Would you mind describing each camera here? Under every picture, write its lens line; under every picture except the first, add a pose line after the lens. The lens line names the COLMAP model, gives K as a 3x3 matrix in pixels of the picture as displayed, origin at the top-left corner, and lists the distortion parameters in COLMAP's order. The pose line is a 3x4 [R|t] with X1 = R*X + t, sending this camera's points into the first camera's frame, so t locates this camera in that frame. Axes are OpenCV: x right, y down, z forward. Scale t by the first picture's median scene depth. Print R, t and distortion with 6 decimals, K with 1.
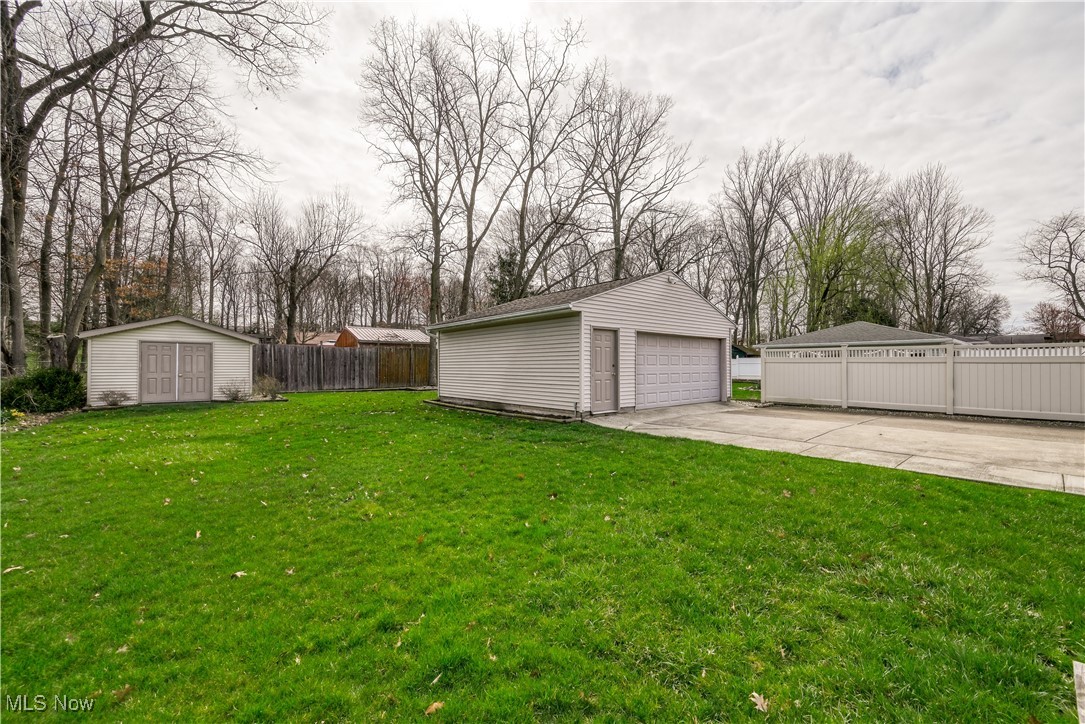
lens RADIAL K [[413.2, 0, 542.5], [0, 413.2, 362.0], [0, 0, 1]] dist [0.000629, 0.000028]
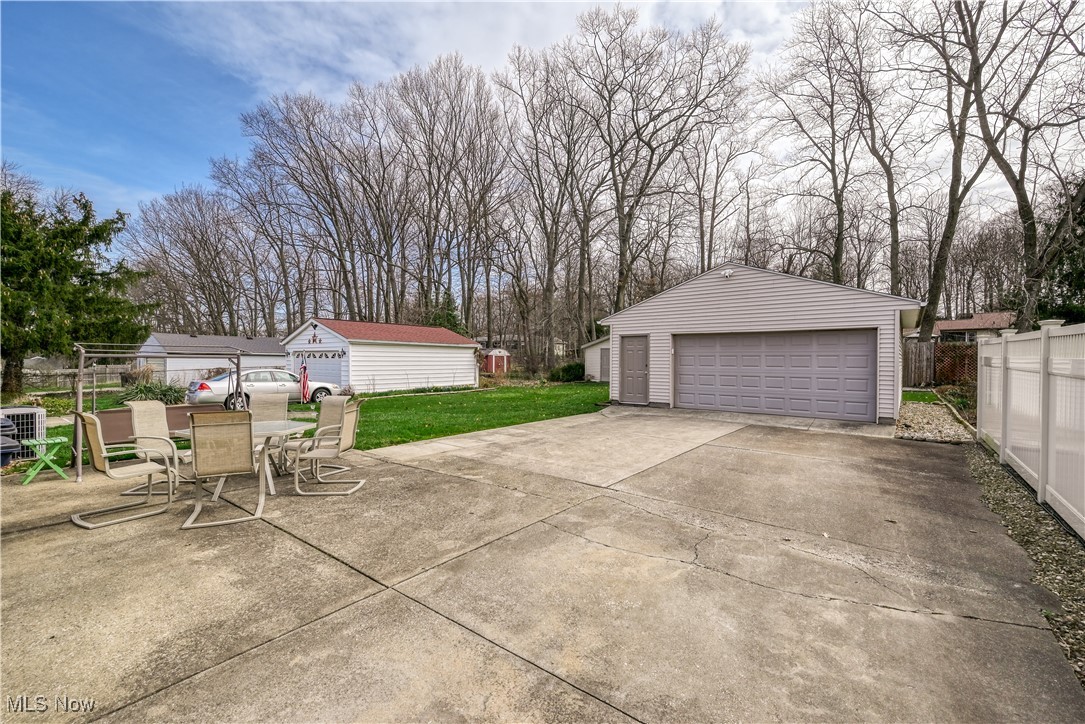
lens RADIAL K [[450.2, 0, 564.2], [0, 450.2, 365.2], [0, 0, 1]] dist [0.000427, 0.000156]
pose [[0.224642, 0.016554, -0.974301, 1.019471], [0.005880, 0.999814, 0.018343, -0.014185], [0.974424, -0.009849, 0.224503, 0.361303]]
